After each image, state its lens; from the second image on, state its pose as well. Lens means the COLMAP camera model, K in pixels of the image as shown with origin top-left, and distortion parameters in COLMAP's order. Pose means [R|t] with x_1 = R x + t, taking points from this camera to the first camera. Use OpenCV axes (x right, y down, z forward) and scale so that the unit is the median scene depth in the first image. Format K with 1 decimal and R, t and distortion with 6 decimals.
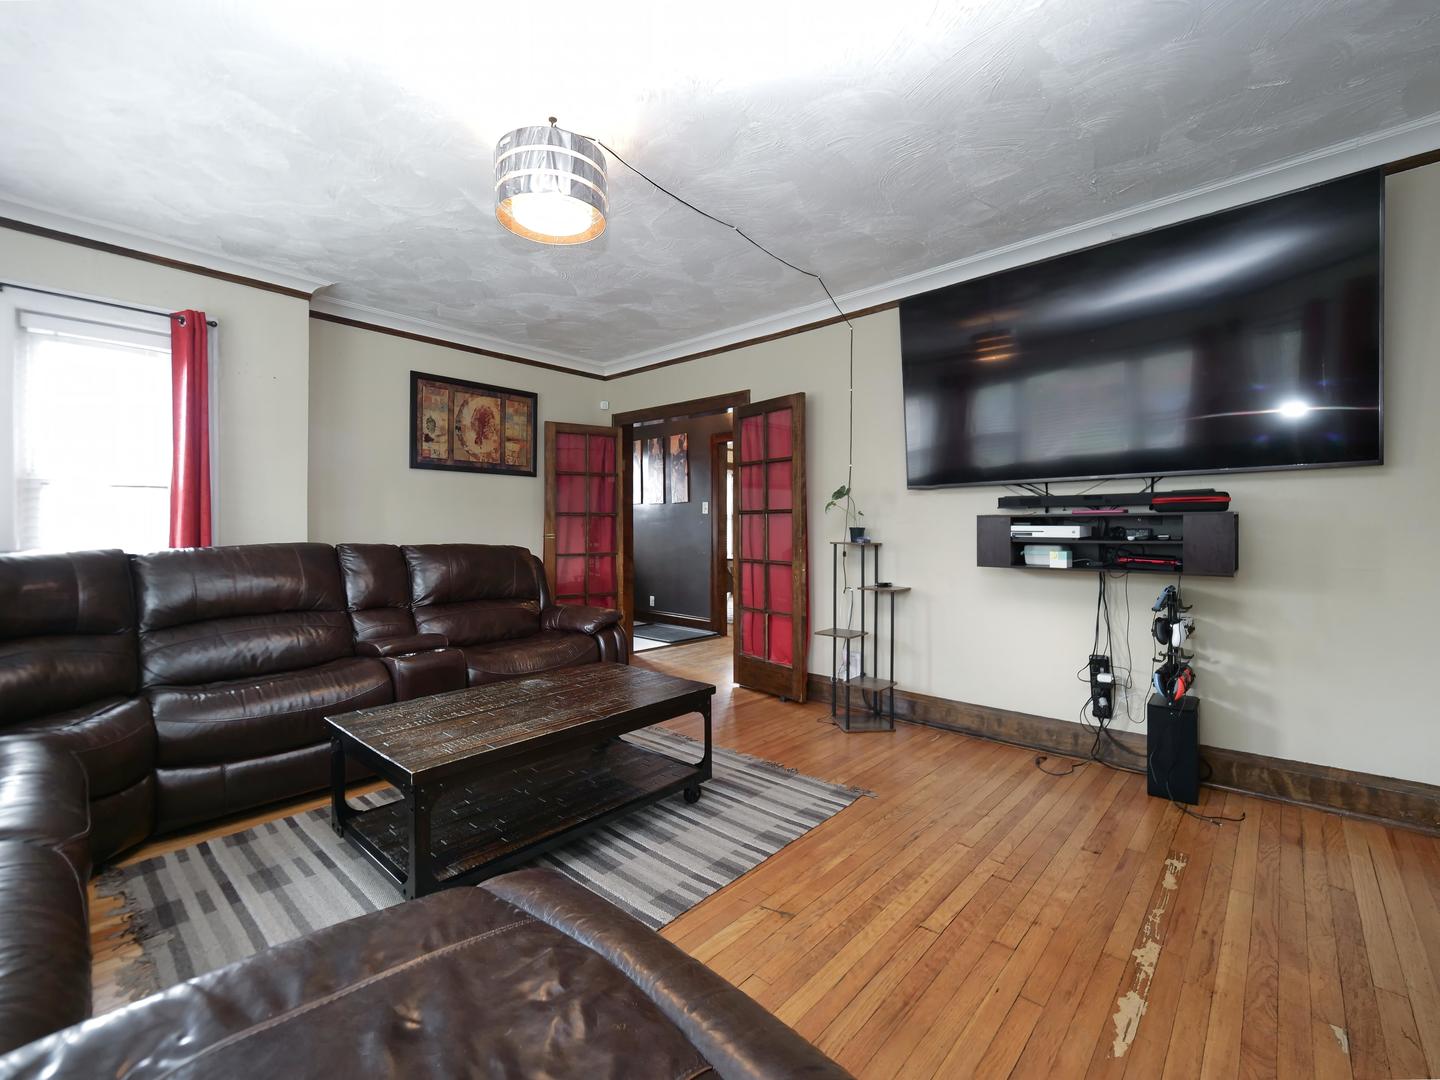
lens RADIAL K [[632.9, 0, 721.7], [0, 632.9, 514.1], [0, 0, 1]] dist [-0.000844, -0.000432]
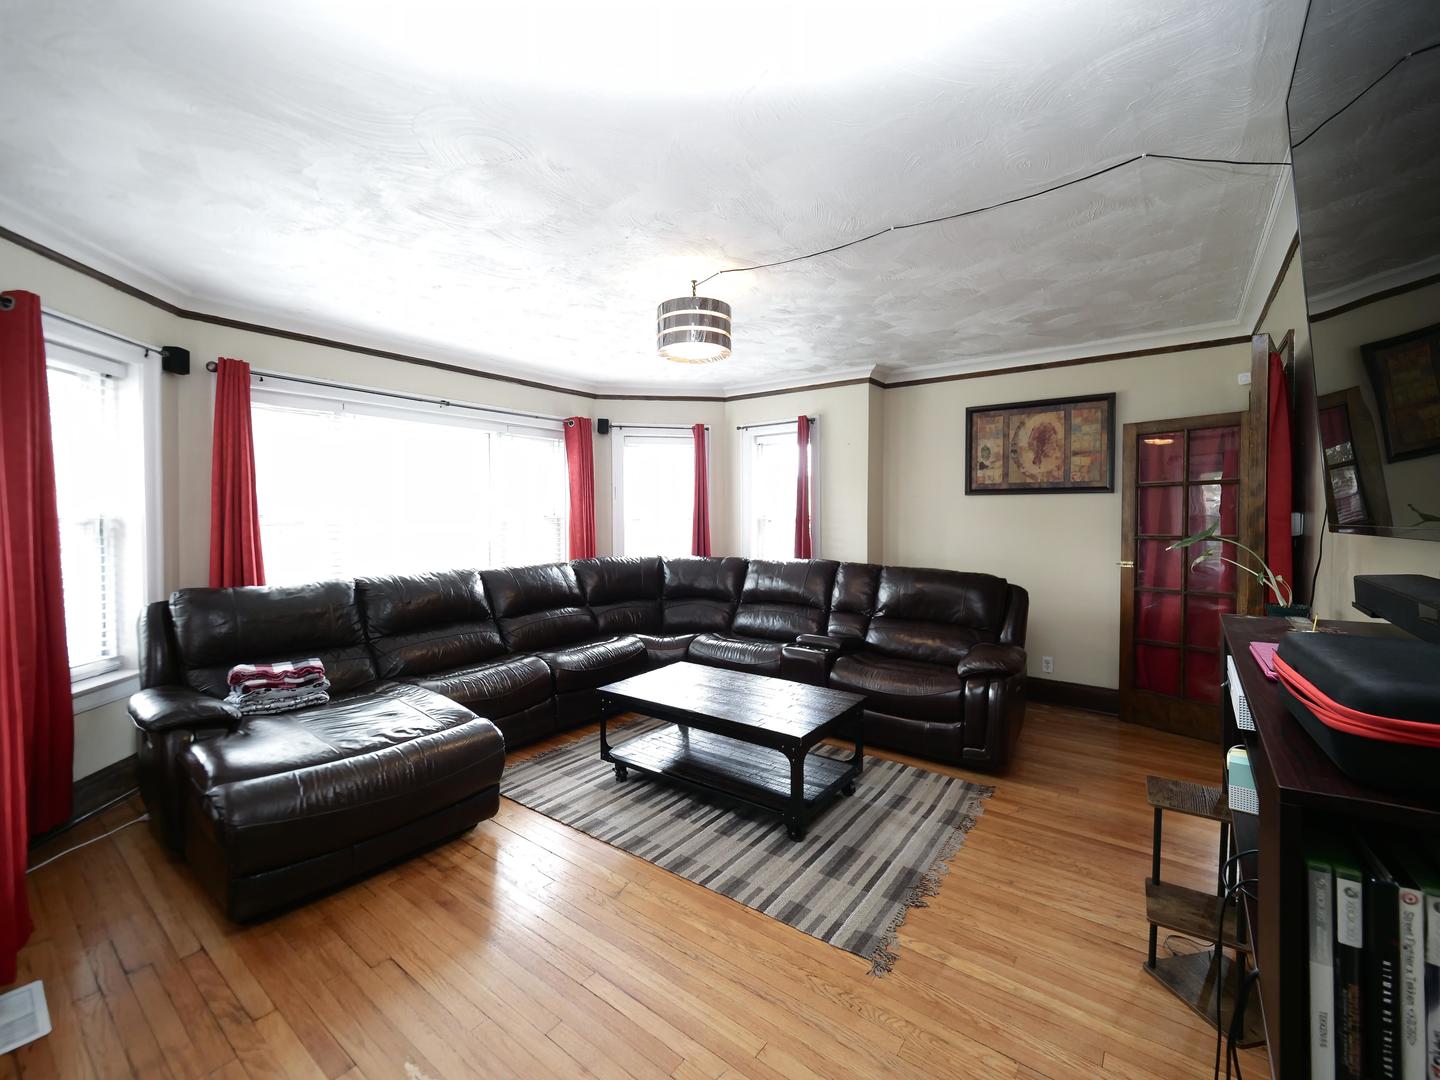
lens RADIAL K [[632.9, 0, 721.7], [0, 632.9, 514.1], [0, 0, 1]] dist [-0.000844, -0.000432]
pose [[0.066982, 0.002032, -0.997752, 0.574839], [0.025906, 0.999657, 0.003775, -0.052912], [0.997418, -0.026100, 0.066906, 0.477387]]
